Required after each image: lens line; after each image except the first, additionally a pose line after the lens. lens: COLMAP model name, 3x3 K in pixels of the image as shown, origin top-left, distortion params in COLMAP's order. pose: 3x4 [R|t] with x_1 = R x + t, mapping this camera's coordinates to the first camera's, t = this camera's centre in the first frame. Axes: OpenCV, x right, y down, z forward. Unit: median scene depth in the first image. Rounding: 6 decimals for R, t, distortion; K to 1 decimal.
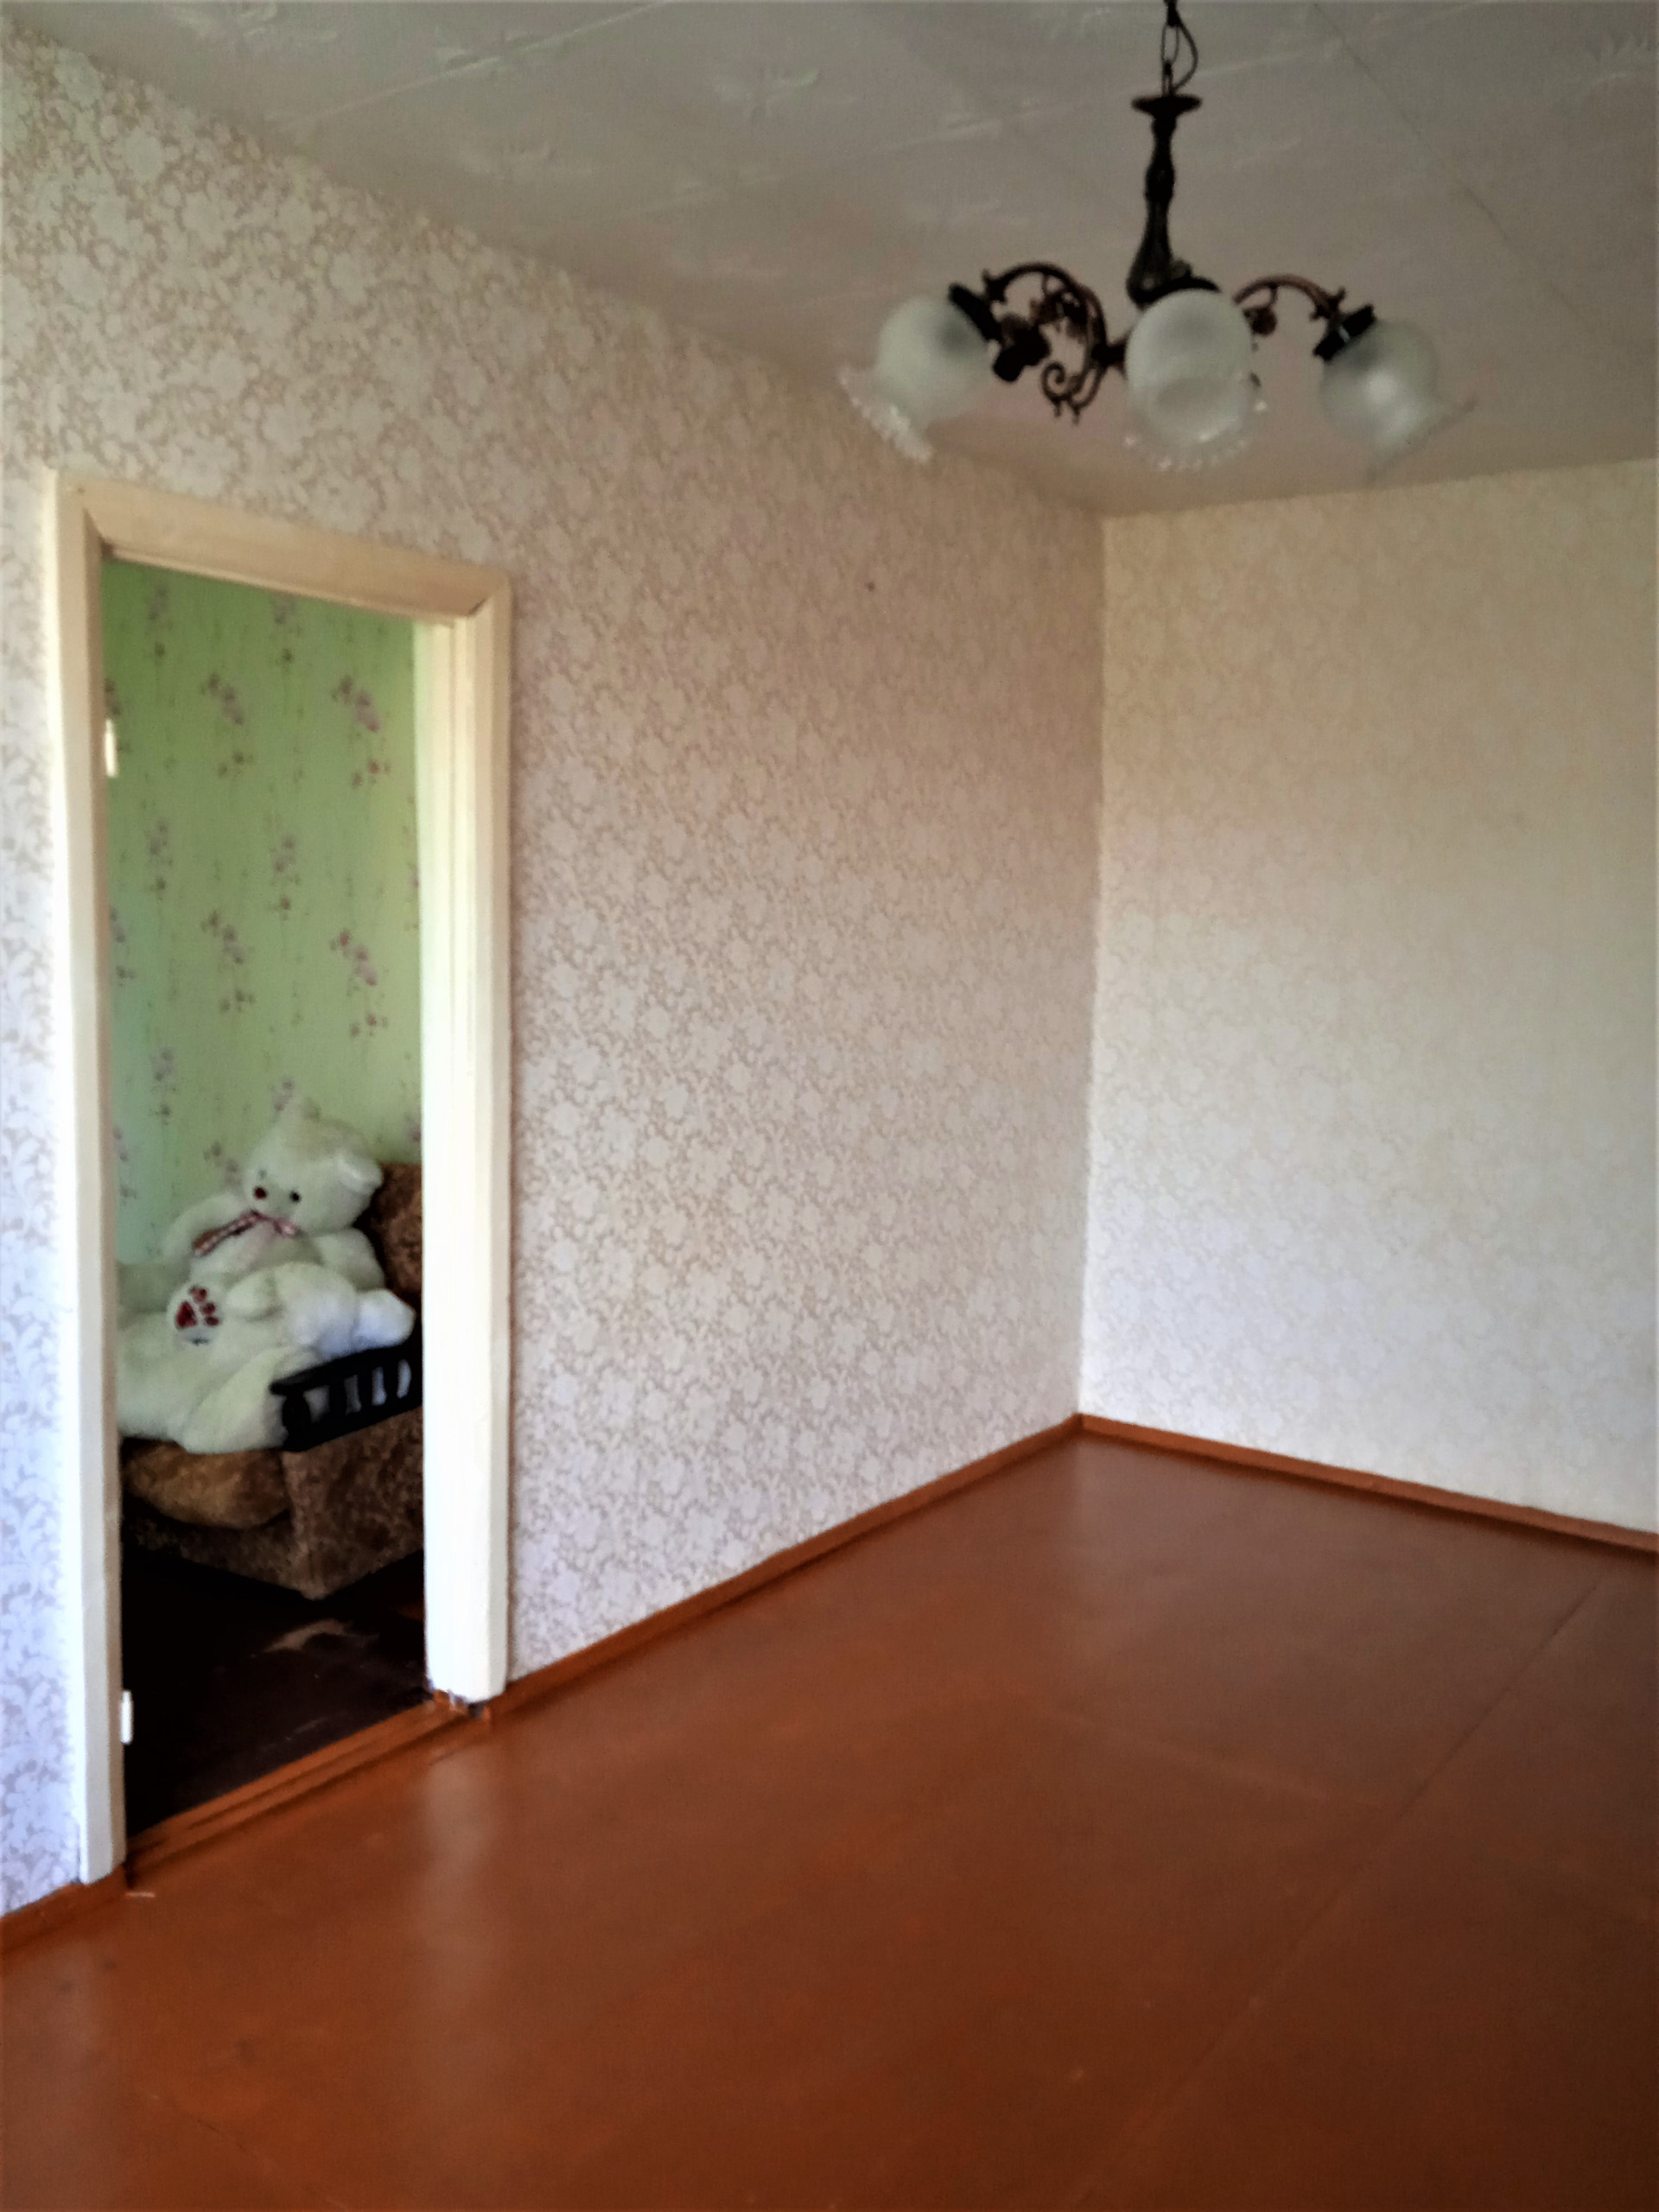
lens RADIAL K [[1794.7, 0, 836.8], [0, 1794.7, 1113.3], [0, 0, 1]] dist [0.027245, -0.050731]
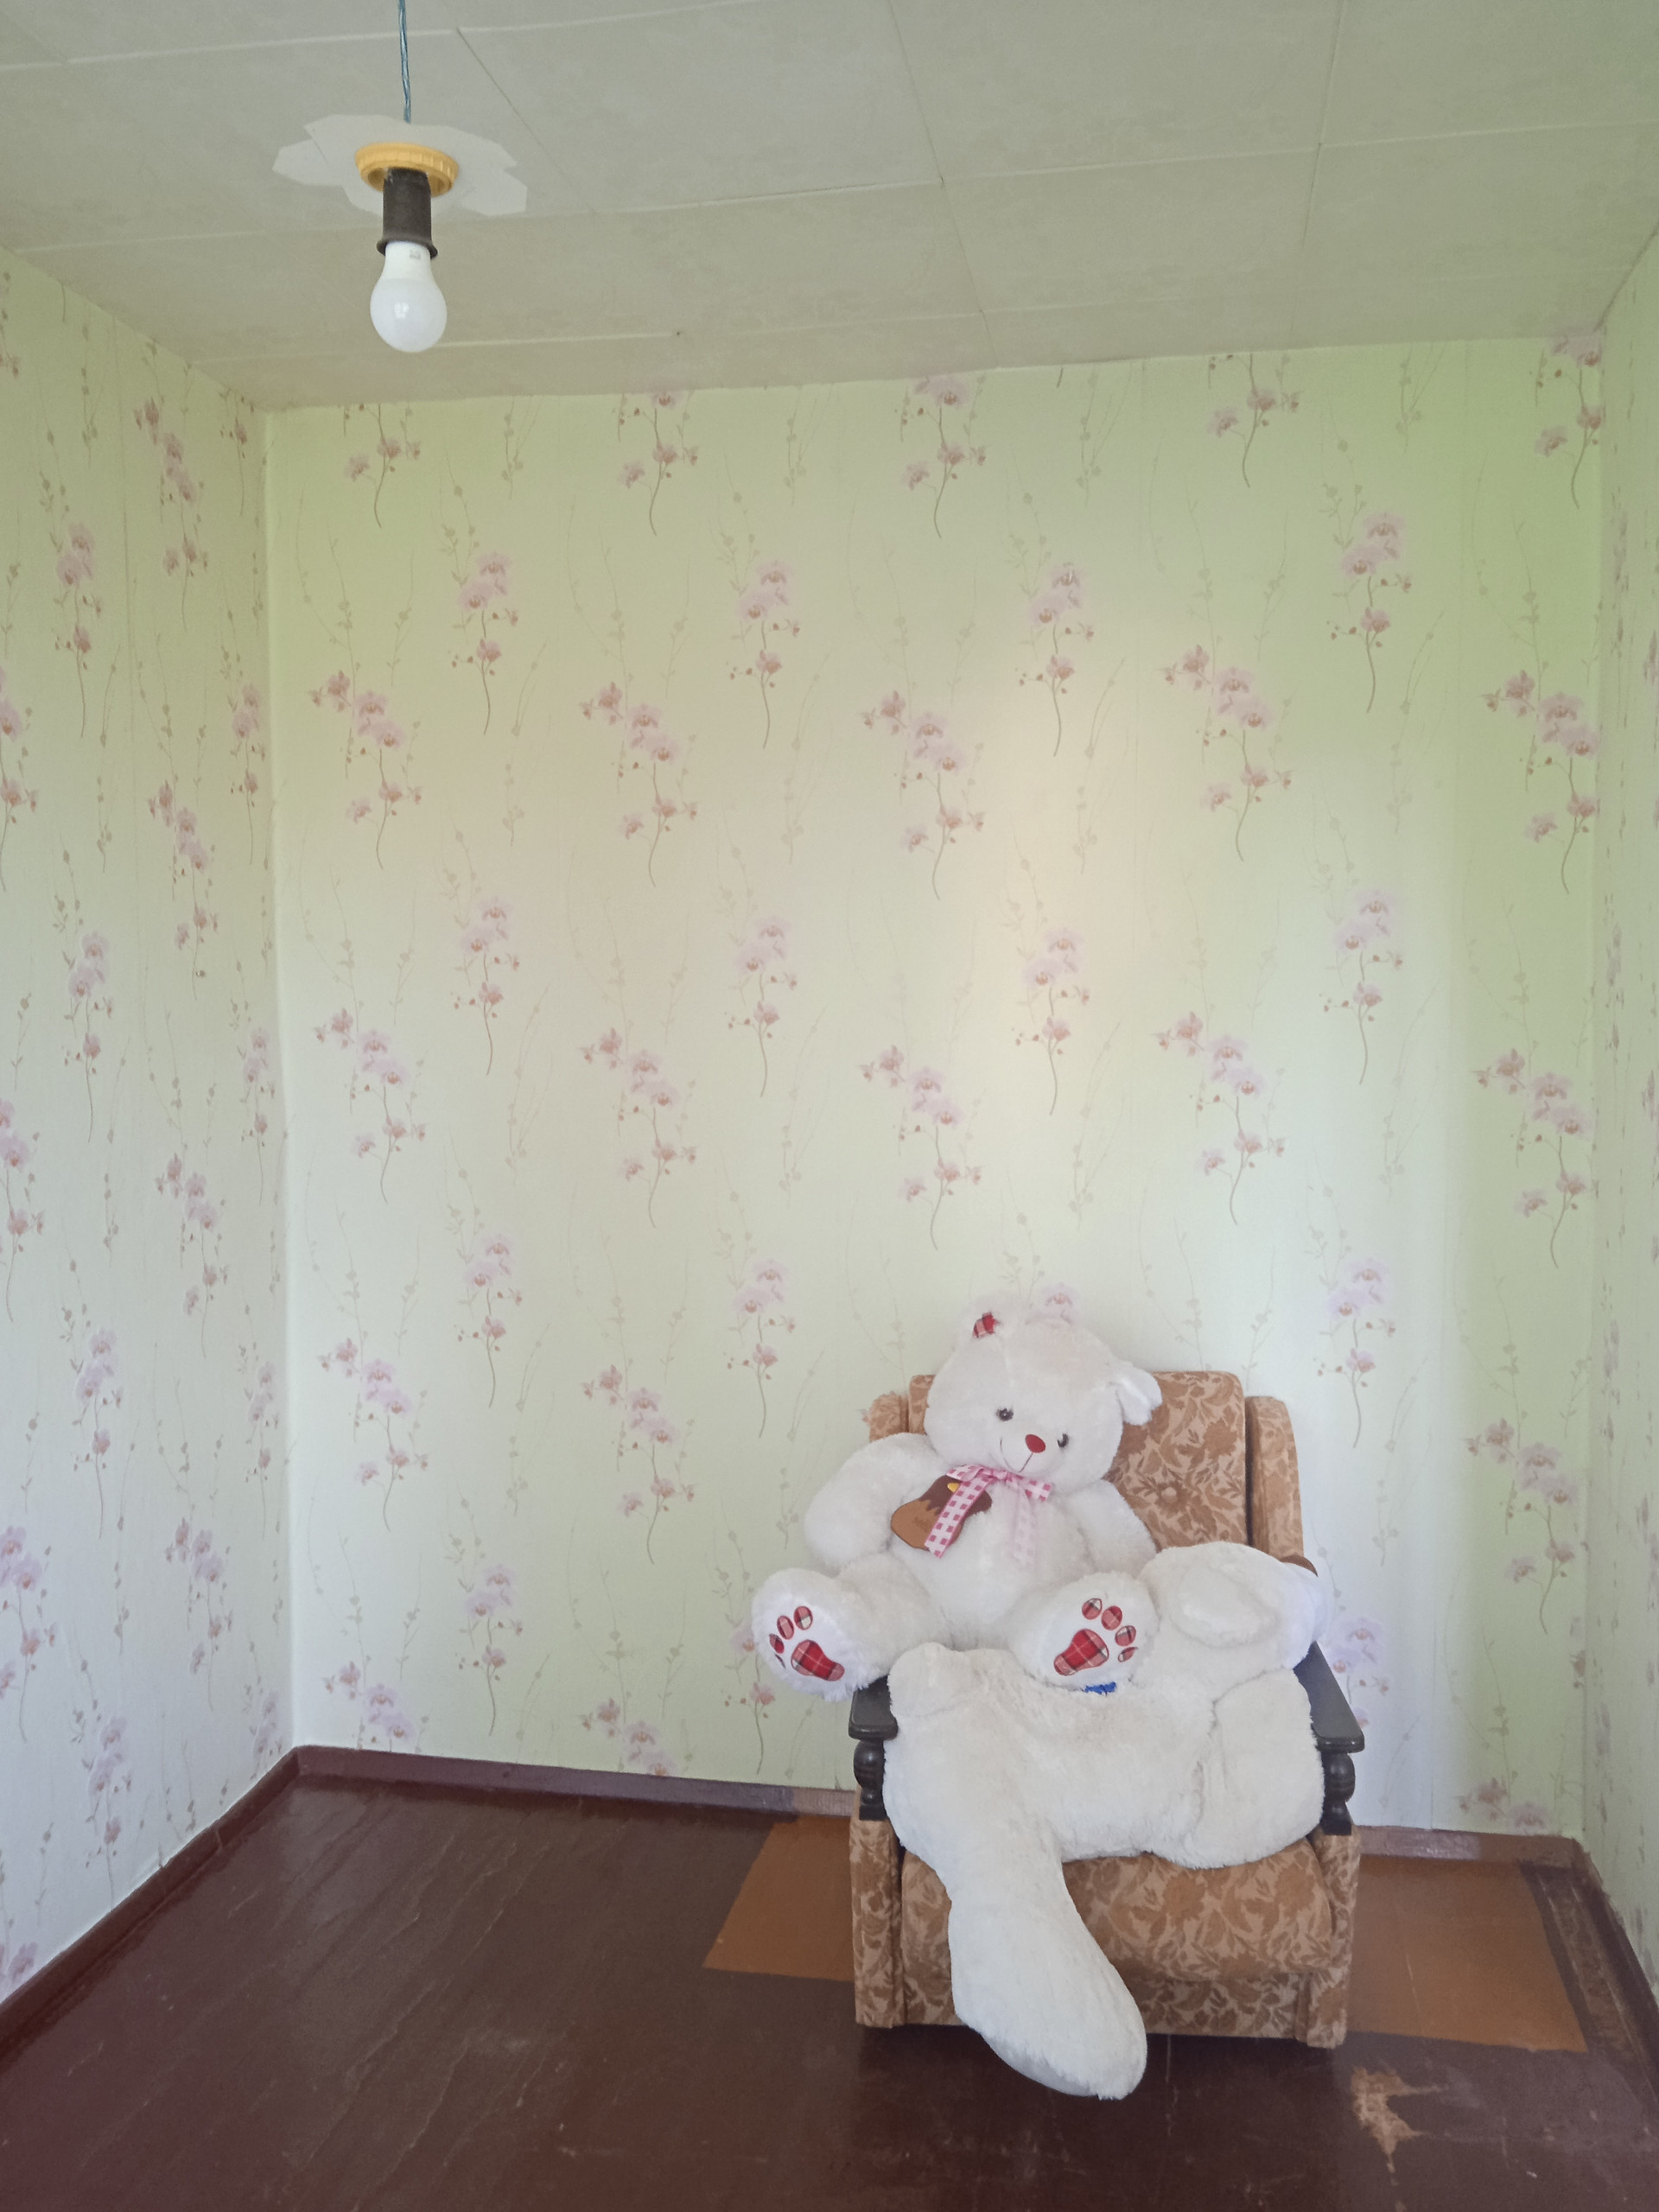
lens RADIAL K [[1794.7, 0, 828.3], [0, 1794.7, 1115.3], [0, 0, 1]] dist [0.027245, -0.050731]
pose [[0.913476, -0.062234, 0.402106, -0.649752], [0.079205, 0.996527, -0.025700, -0.066414], [-0.399110, 0.055325, 0.915233, 0.403637]]
